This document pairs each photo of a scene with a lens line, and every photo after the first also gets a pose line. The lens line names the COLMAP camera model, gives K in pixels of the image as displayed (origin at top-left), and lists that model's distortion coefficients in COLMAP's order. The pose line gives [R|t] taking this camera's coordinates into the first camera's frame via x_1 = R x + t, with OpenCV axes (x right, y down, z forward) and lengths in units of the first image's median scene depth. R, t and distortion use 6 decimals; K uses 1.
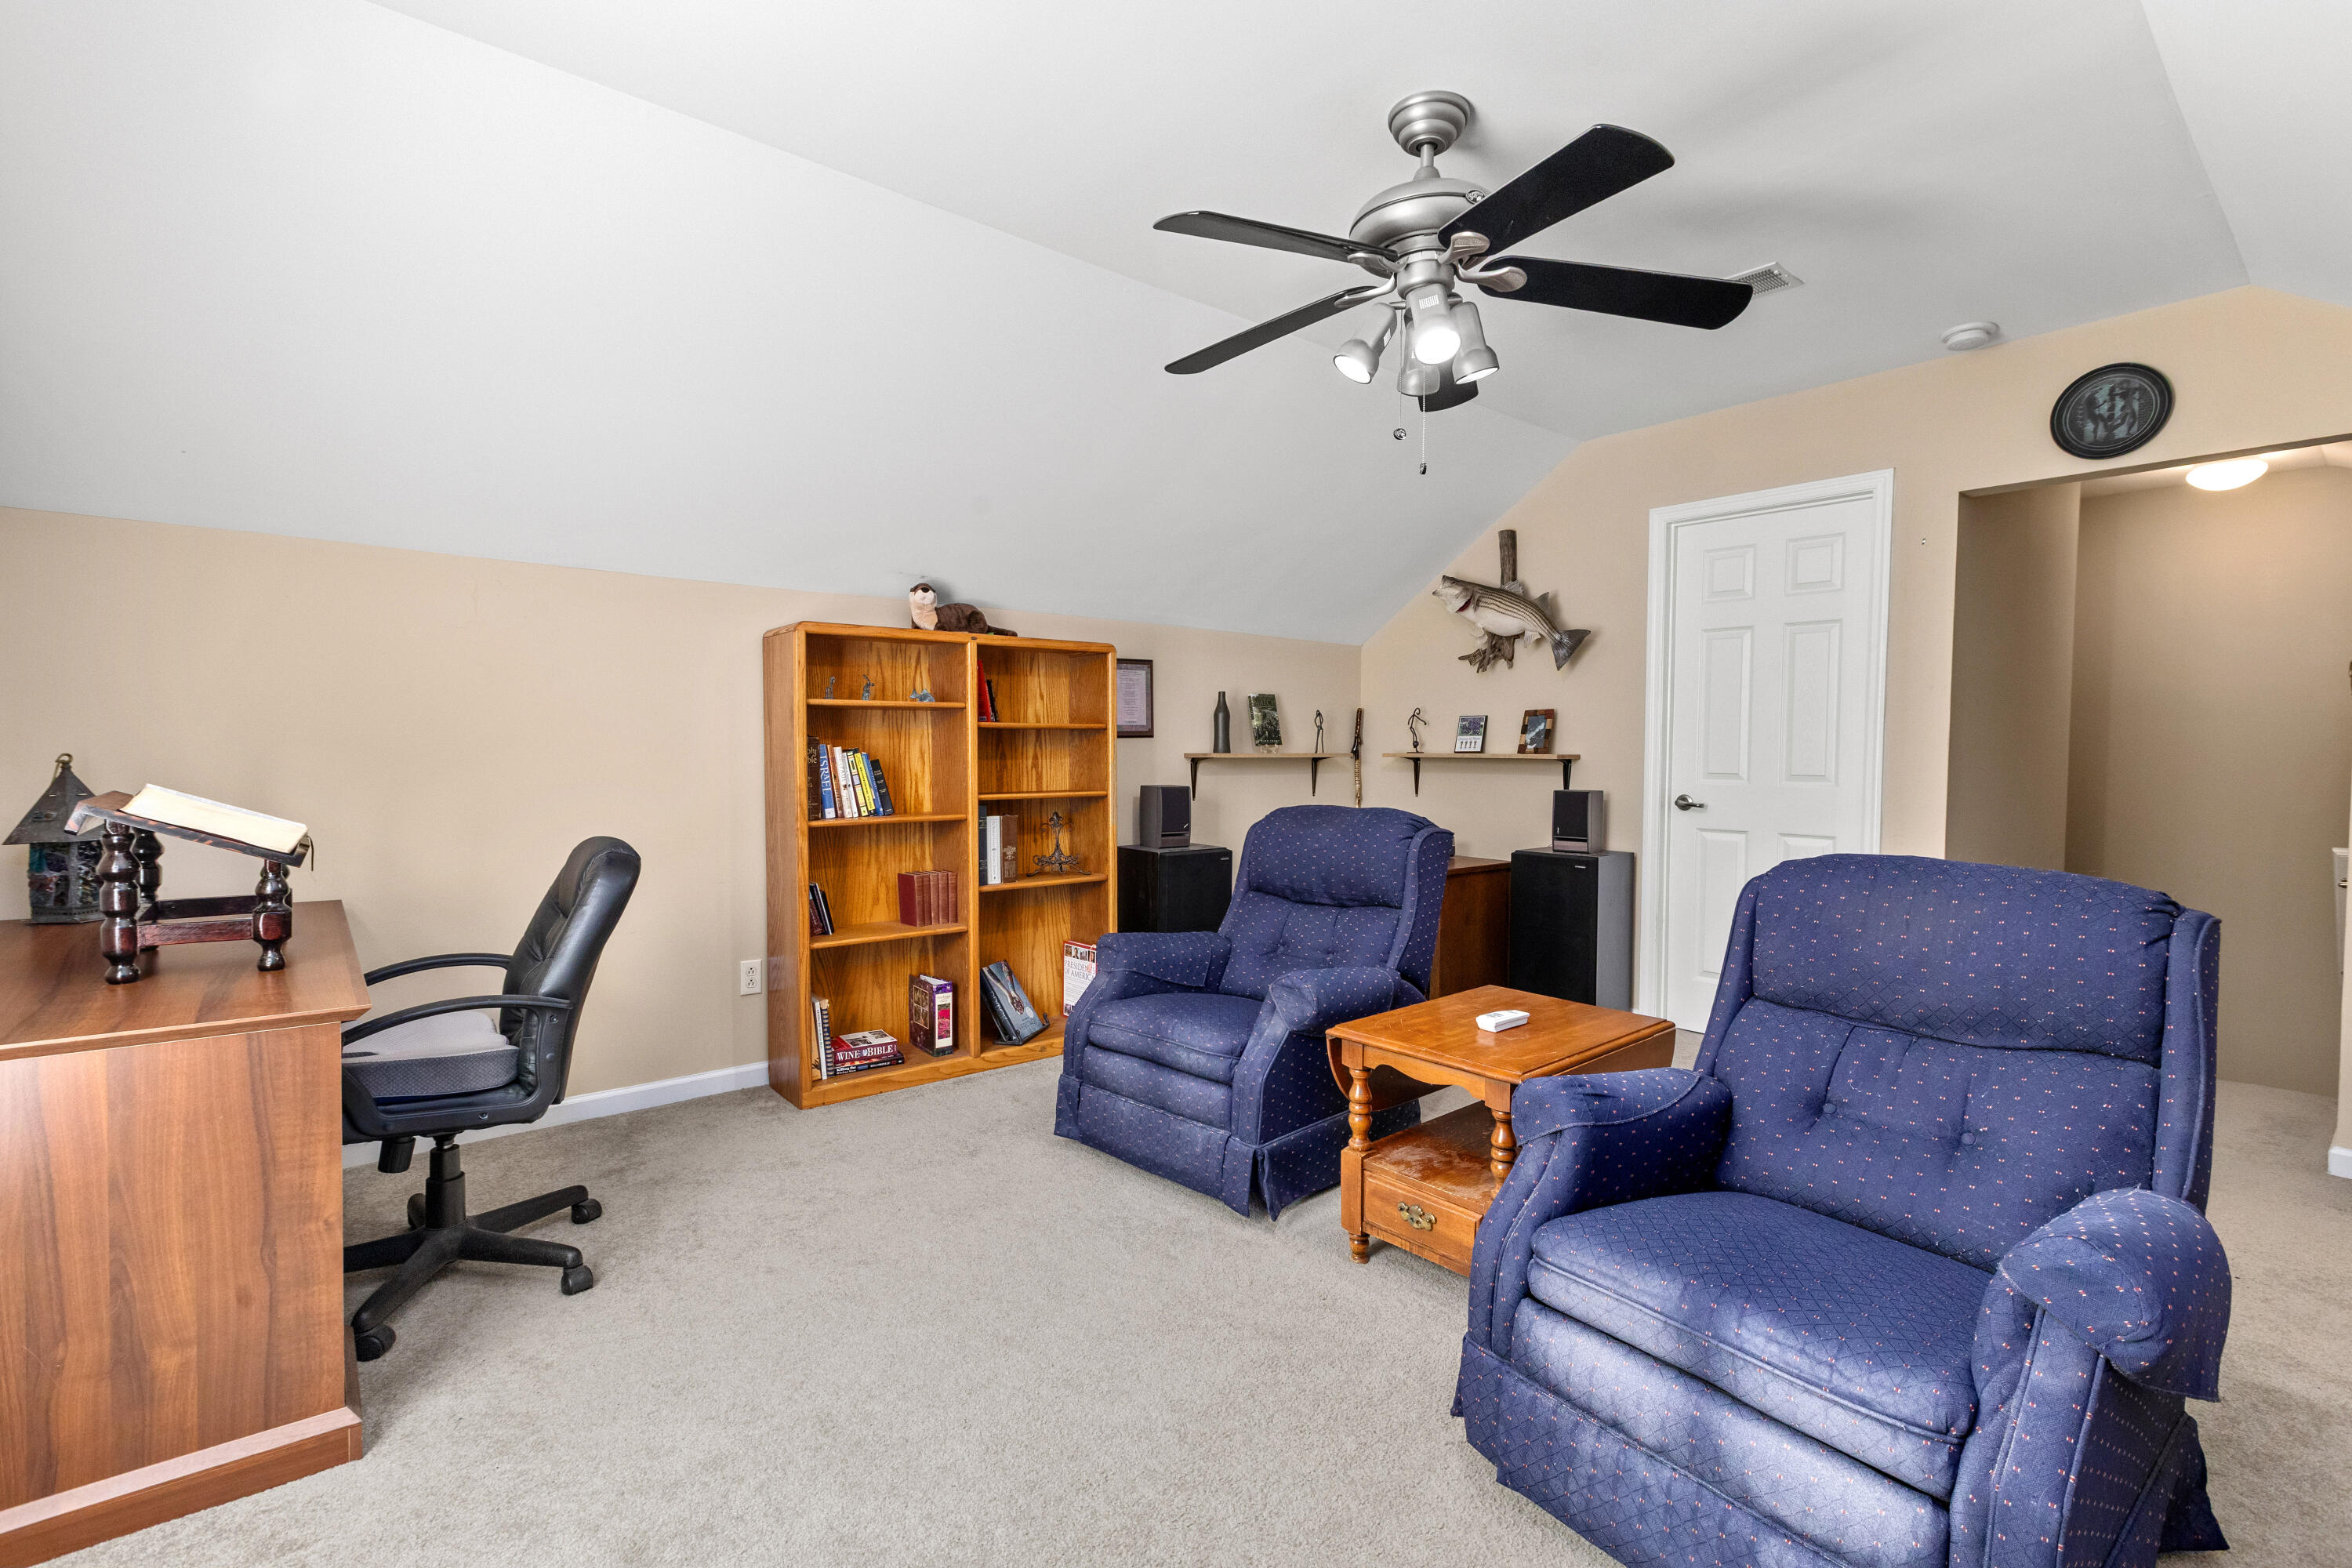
lens RADIAL K [[1076.6, 0, 1179.3], [0, 1076.6, 756.8], [0, 0, 1]] dist [-0.001696, -0.000519]
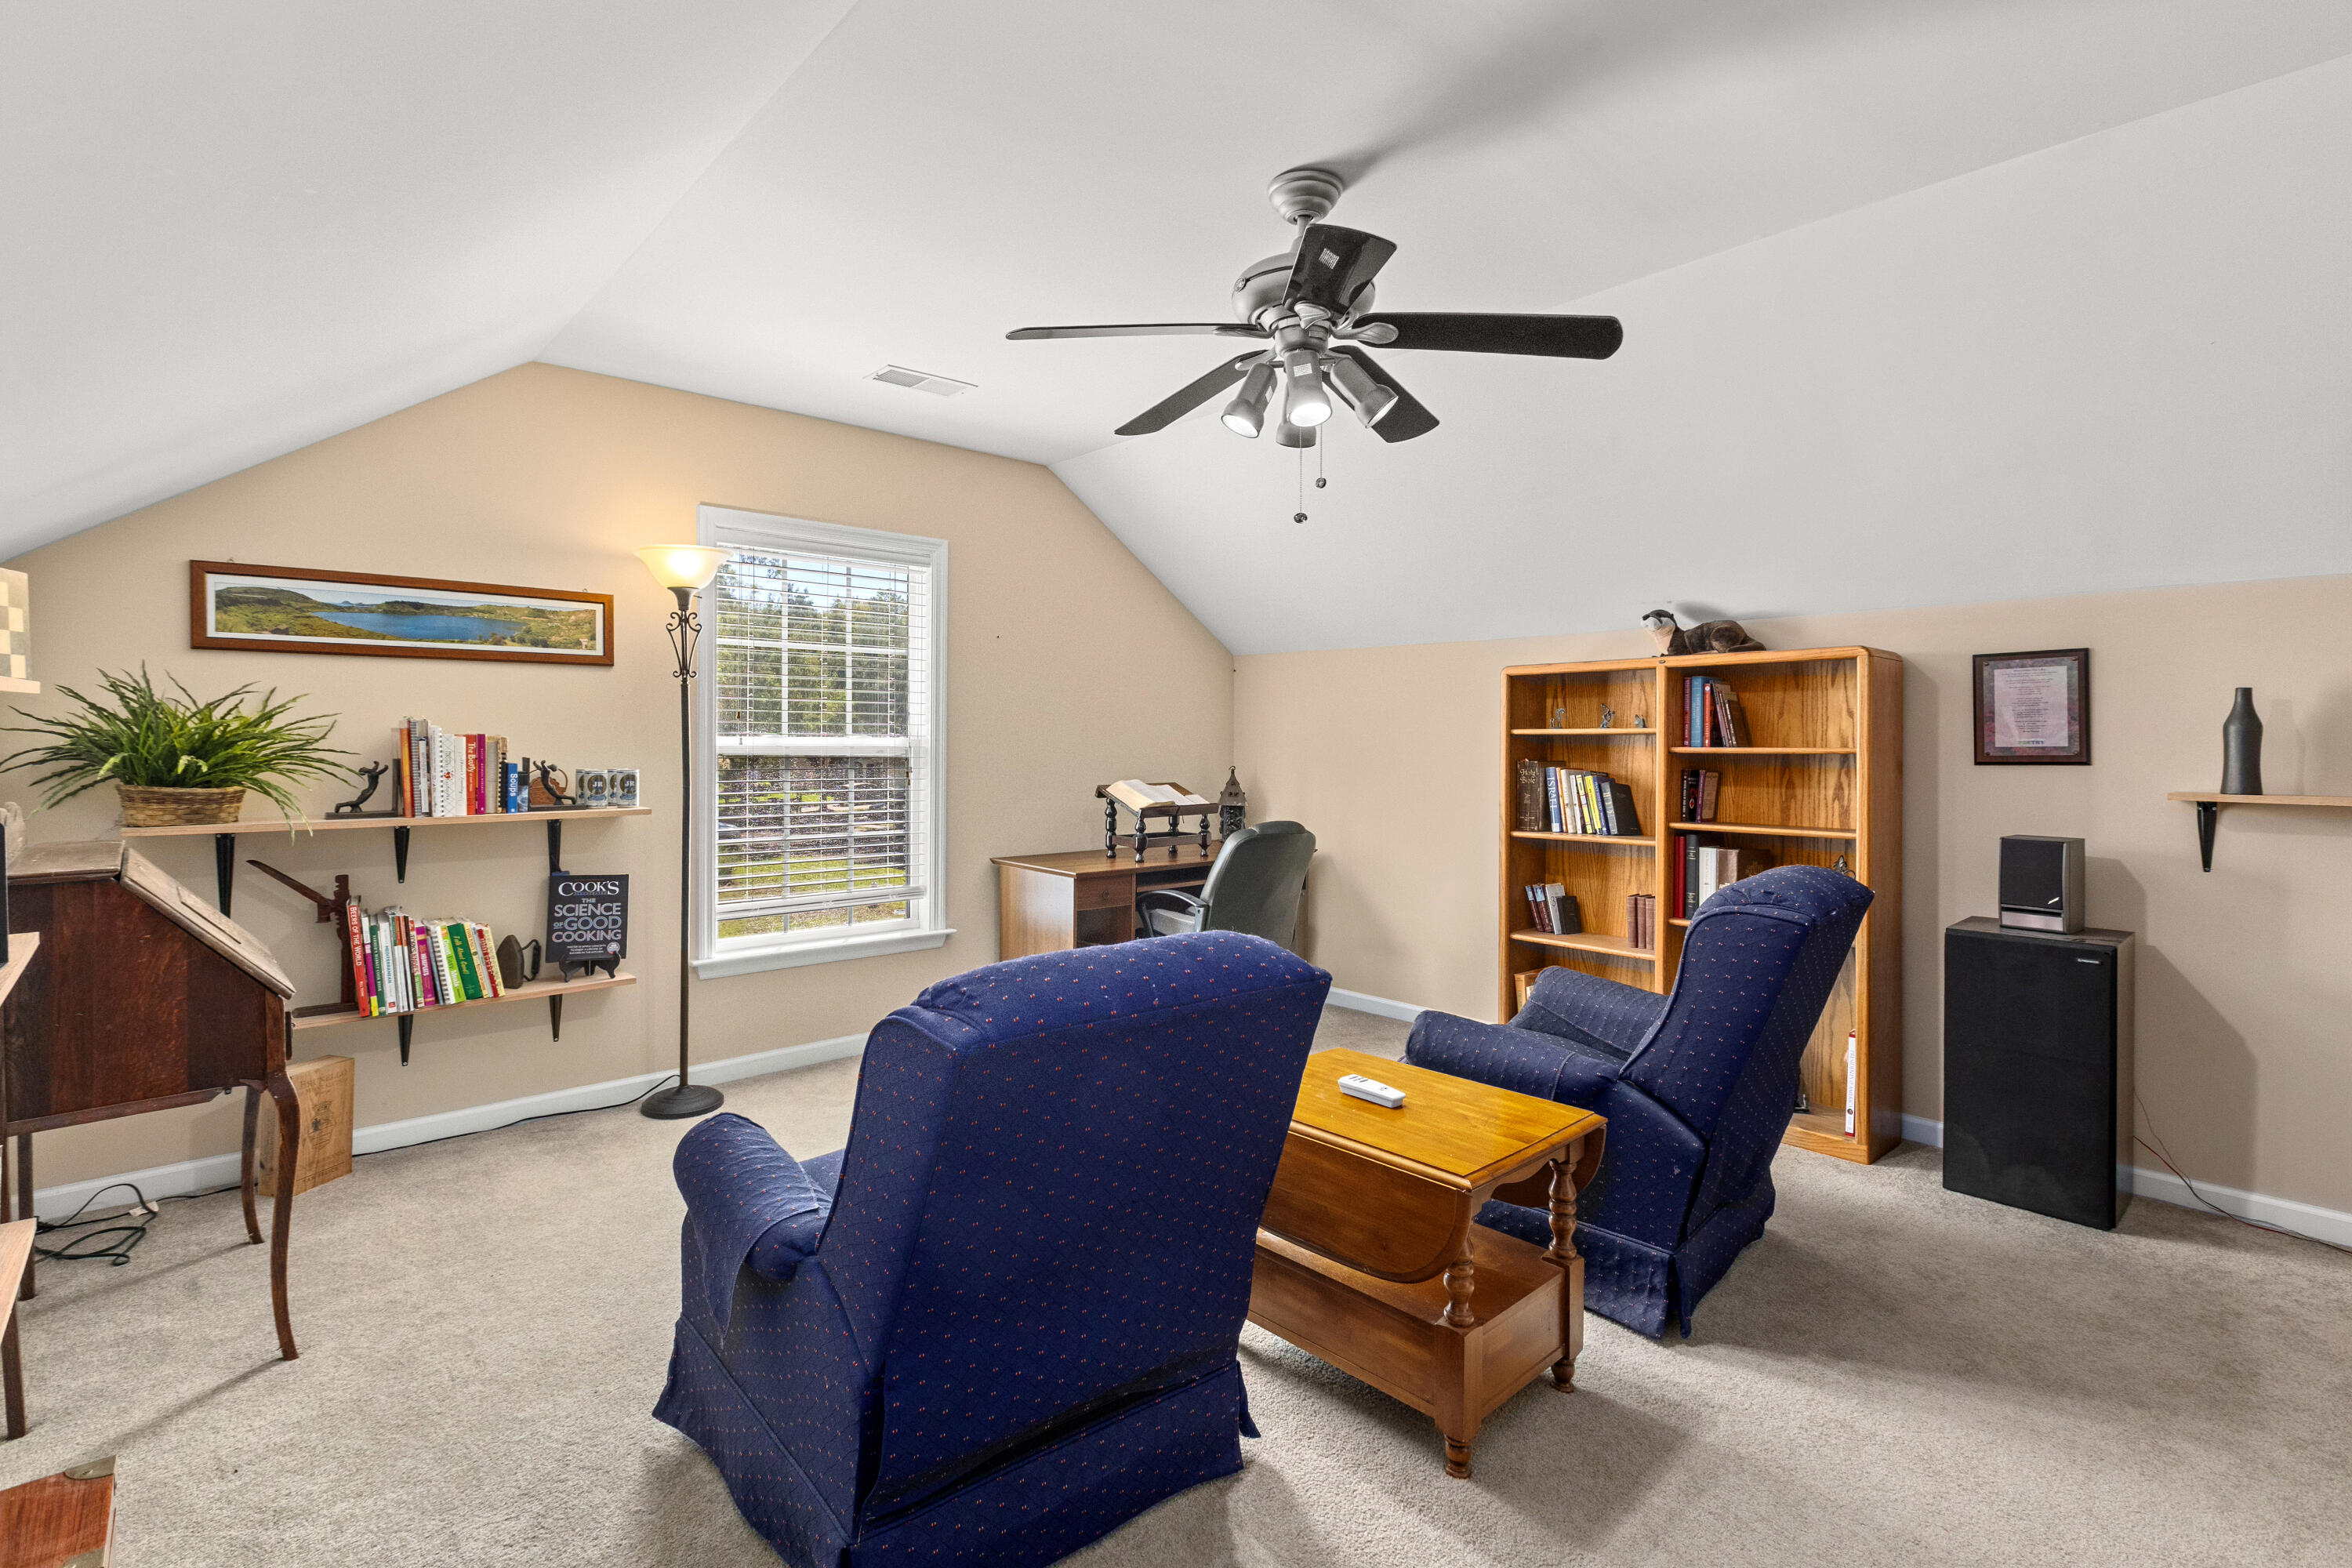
lens RADIAL K [[1076.6, 0, 1179.3], [0, 1076.6, 756.8], [0, 0, 1]] dist [-0.001696, -0.000519]
pose [[0.060574, 0.006182, -0.998145, 0.669196], [-0.021626, 0.999754, 0.004879, -0.016203], [0.997929, 0.021291, 0.060693, 0.452609]]
